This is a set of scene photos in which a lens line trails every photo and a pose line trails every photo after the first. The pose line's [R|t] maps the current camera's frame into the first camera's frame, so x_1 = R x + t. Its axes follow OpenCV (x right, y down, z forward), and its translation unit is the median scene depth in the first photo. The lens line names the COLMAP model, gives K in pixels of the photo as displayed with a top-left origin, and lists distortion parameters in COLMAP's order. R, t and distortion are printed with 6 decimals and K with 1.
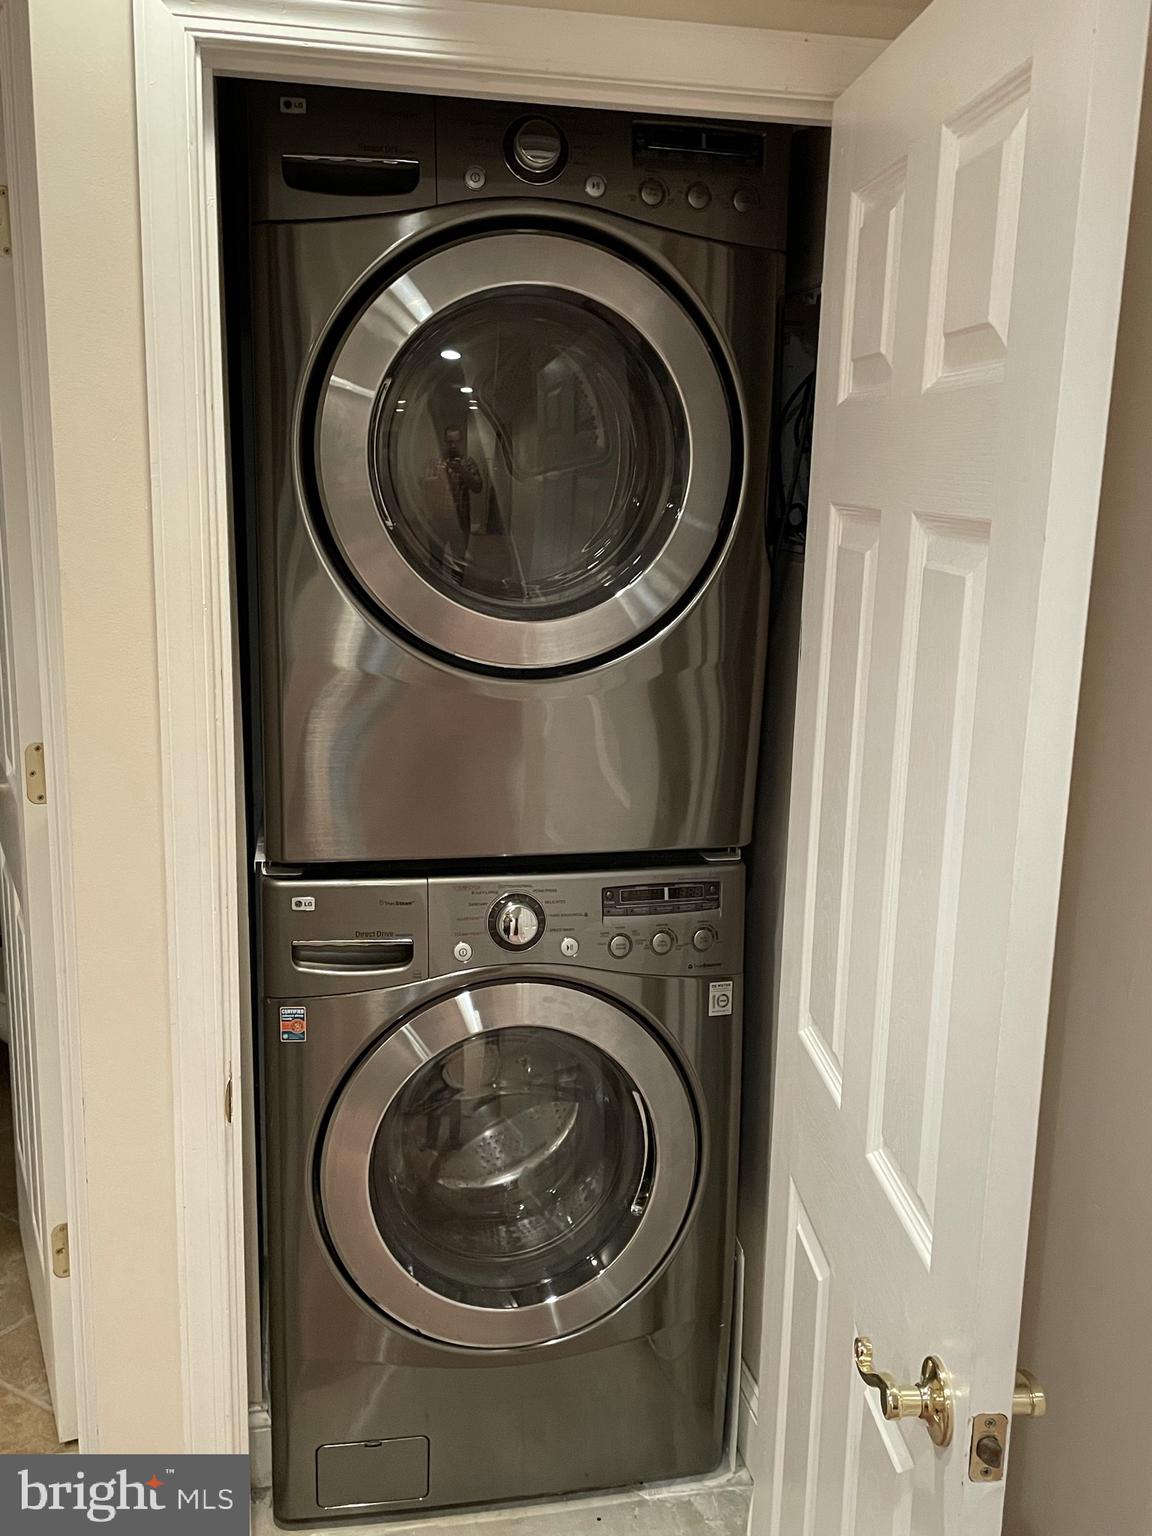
lens RADIAL K [[1443.8, 0, 580.7], [0, 1443.8, 770.5], [0, 0, 1]] dist [0.047388, 0.000000]
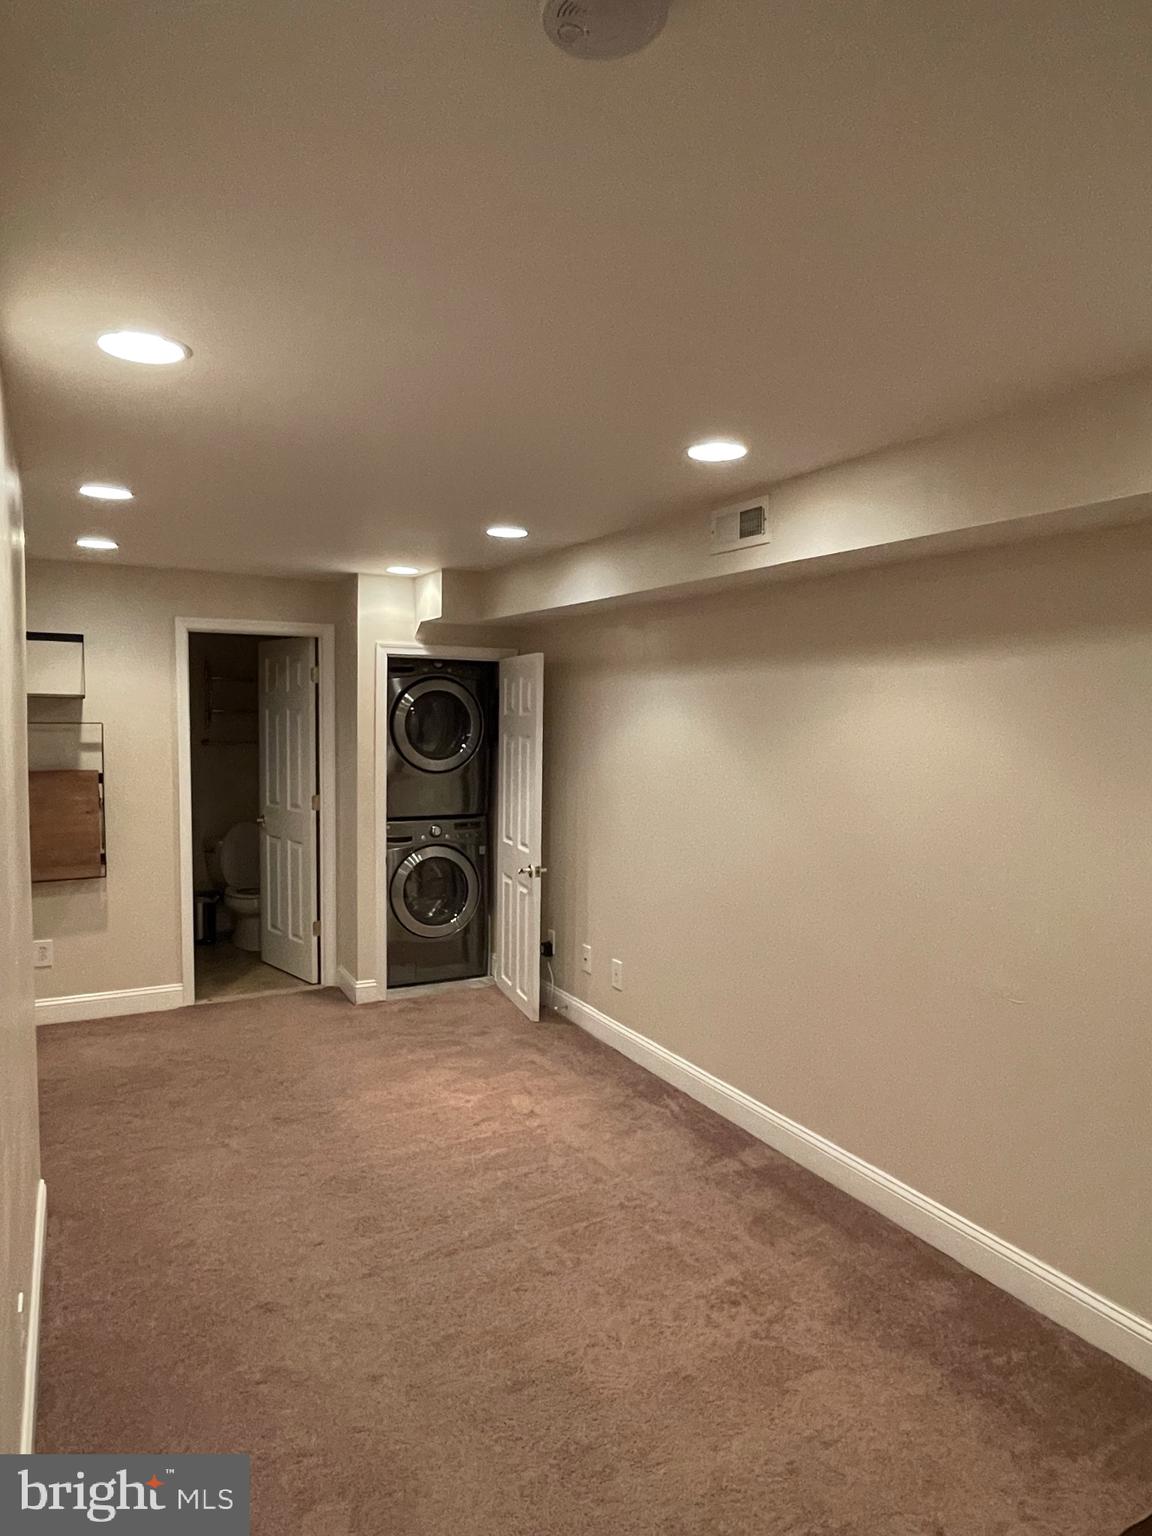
lens RADIAL K [[942.5, 0, 577.8], [0, 942.5, 767.8], [0, 0, 1]] dist [0.000638, 0.000011]
pose [[0.960557, -0.028215, 0.276649, -0.435229], [0.070209, 0.987216, -0.143089, 0.374242], [-0.269075, 0.156869, 0.950258, -1.930753]]
